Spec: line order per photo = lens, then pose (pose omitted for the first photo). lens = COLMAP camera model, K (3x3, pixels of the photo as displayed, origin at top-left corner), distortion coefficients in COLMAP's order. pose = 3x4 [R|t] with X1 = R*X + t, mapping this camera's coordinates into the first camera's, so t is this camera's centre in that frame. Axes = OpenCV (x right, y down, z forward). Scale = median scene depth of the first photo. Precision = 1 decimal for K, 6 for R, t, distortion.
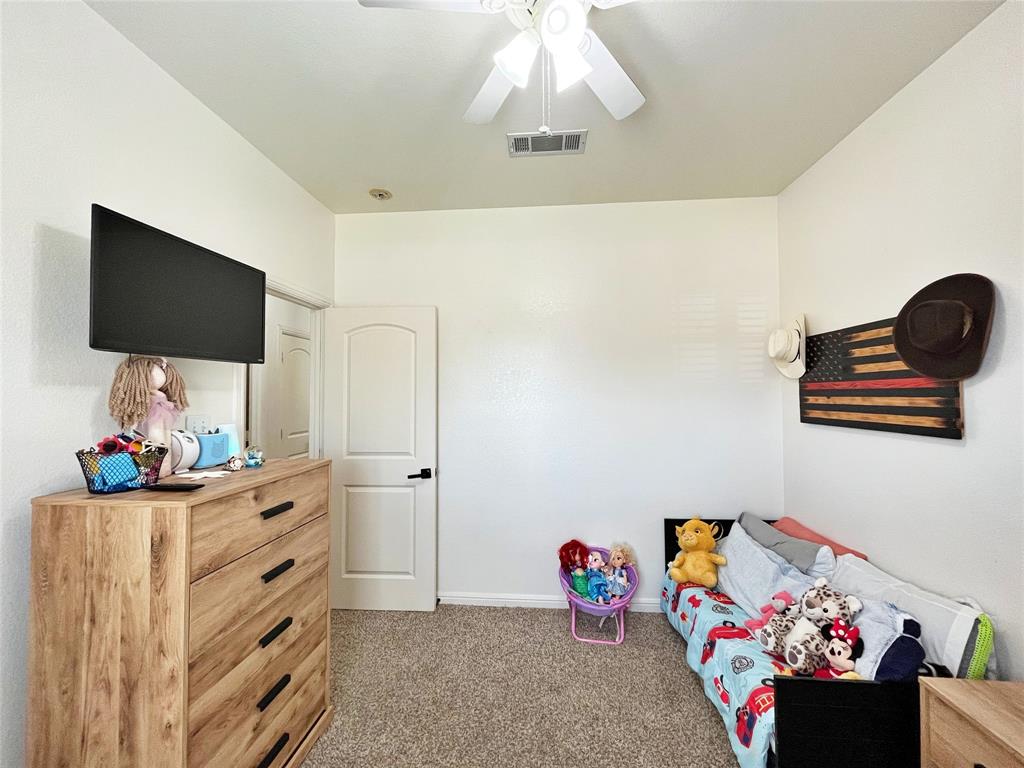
lens RADIAL K [[415.0, 0, 513.1], [0, 415.0, 383.8], [0, 0, 1]] dist [-0.005345, 0.000569]
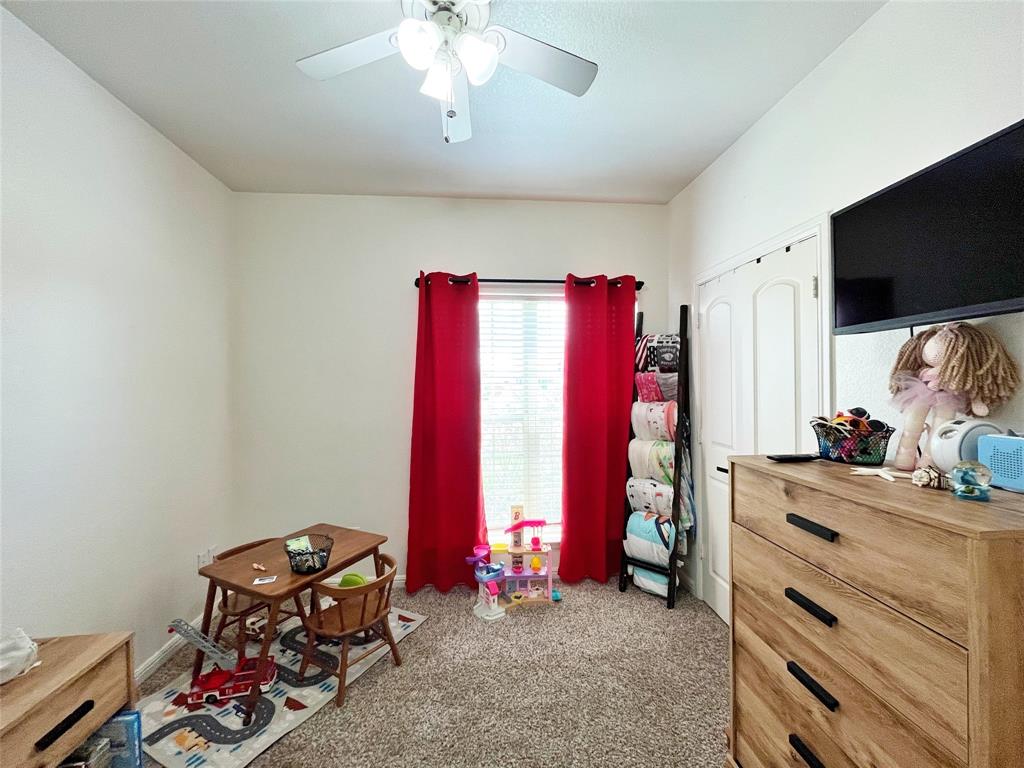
lens RADIAL K [[415.0, 0, 512.4], [0, 415.0, 383.6], [0, 0, 1]] dist [-0.005345, 0.000569]
pose [[-0.985365, 0.015365, -0.169761, 0.091284], [0.019562, 0.999542, -0.023078, 0.052839], [0.169329, -0.026061, -0.985215, 1.696419]]
